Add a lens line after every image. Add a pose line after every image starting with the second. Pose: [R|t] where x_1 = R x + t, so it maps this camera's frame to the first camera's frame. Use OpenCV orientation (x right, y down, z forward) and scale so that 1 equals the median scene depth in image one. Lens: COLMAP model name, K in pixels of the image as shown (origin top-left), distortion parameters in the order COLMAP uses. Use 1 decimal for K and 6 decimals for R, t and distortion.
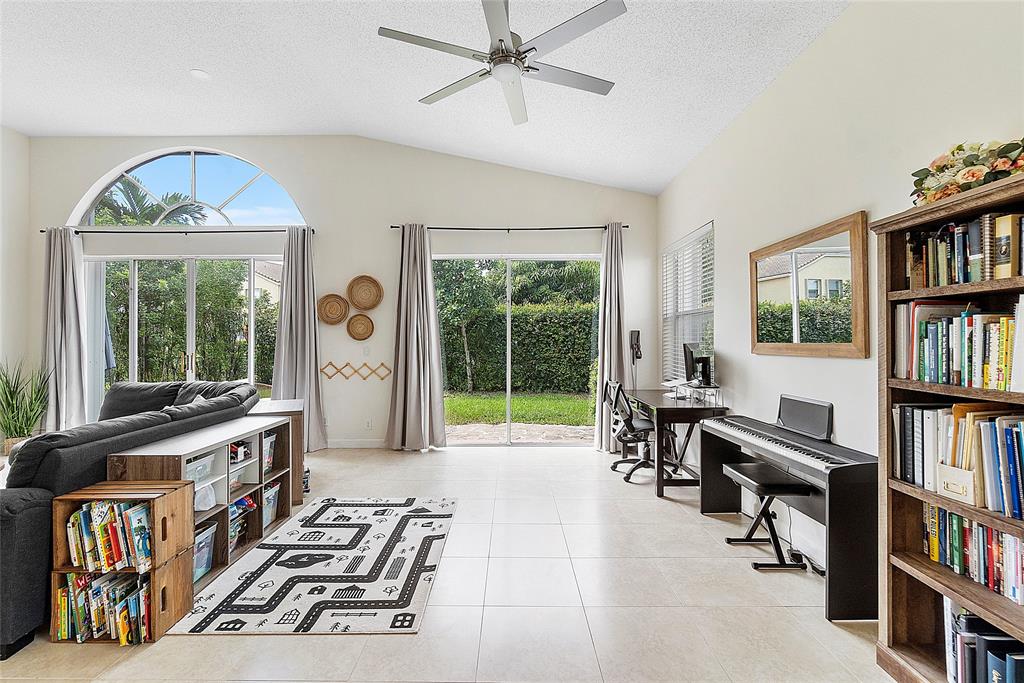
lens RADIAL K [[443.5, 0, 508.1], [0, 443.5, 338.5], [0, 0, 1]] dist [-0.005491, 0.000932]
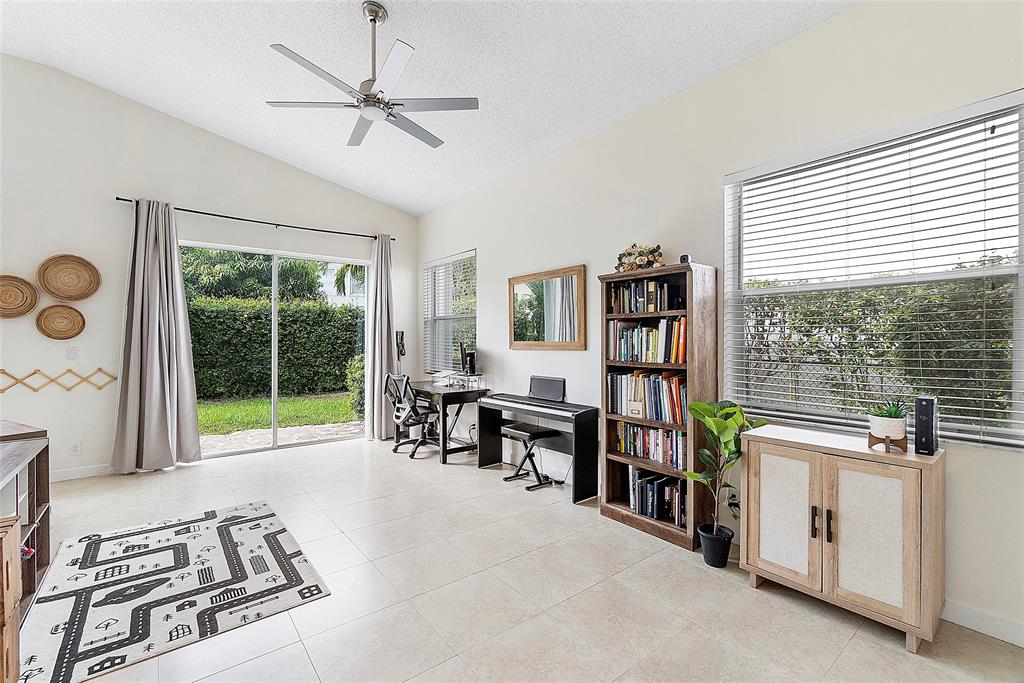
lens RADIAL K [[443.5, 0, 508.1], [0, 443.5, 338.5], [0, 0, 1]] dist [-0.005491, 0.000932]
pose [[0.781305, 0.002438, 0.624145, -0.441319], [-0.003254, 0.999995, 0.000168, -0.000128], [-0.624141, -0.002162, 0.781308, -0.145079]]
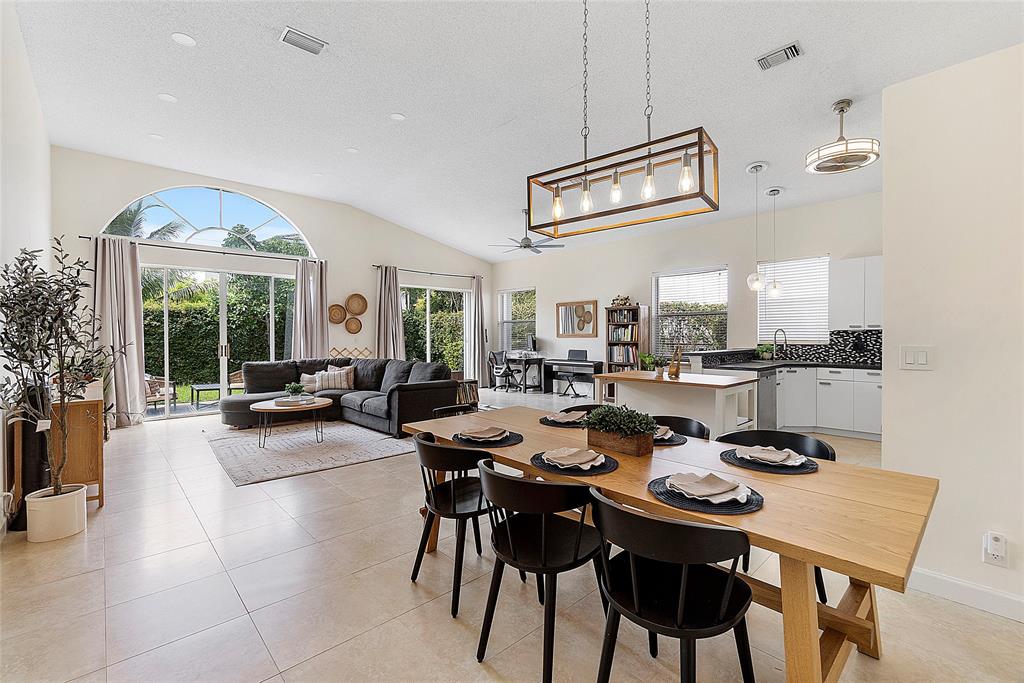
lens RADIAL K [[443.7, 0, 512.0], [0, 443.7, 341.5], [0, 0, 1]] dist [-0.002172, 0.000164]
pose [[0.723615, -0.013096, 0.690080, -2.201439], [0.000960, 0.999838, 0.017967, 0.008664], [-0.690203, -0.012339, 0.723510, -1.205663]]
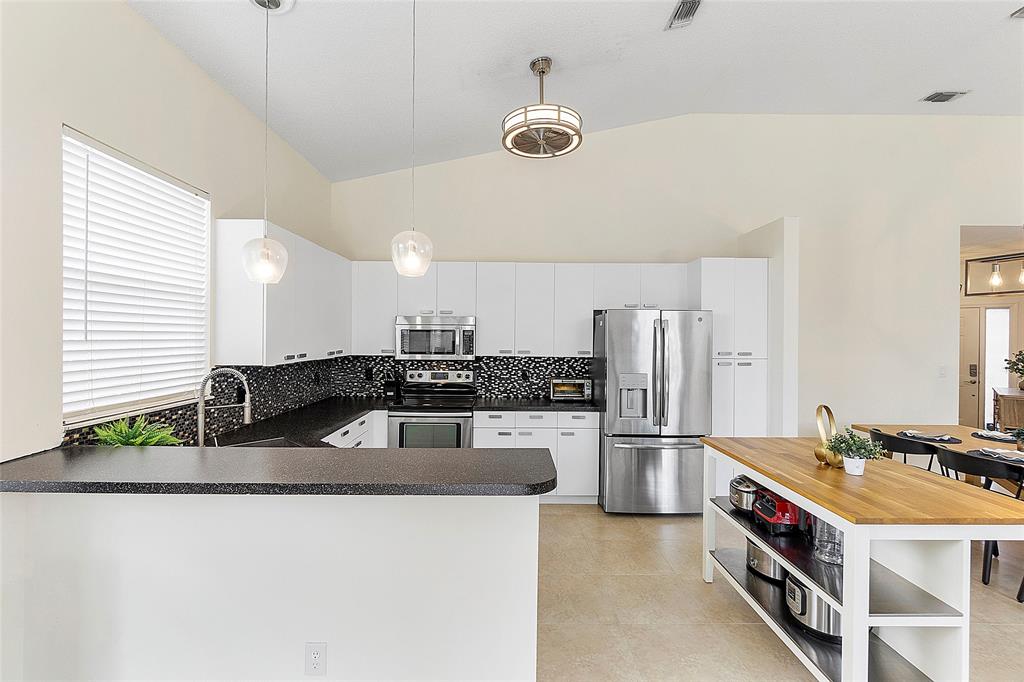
lens RADIAL K [[436.9, 0, 500.3], [0, 436.9, 339.4], [0, 0, 1]] dist [-0.010460, -0.000105]
pose [[-0.999975, -0.003786, -0.005970, 0.007102], [-0.003776, 0.999991, -0.001696, -0.073568], [0.005976, -0.001673, -0.999981, 0.399096]]
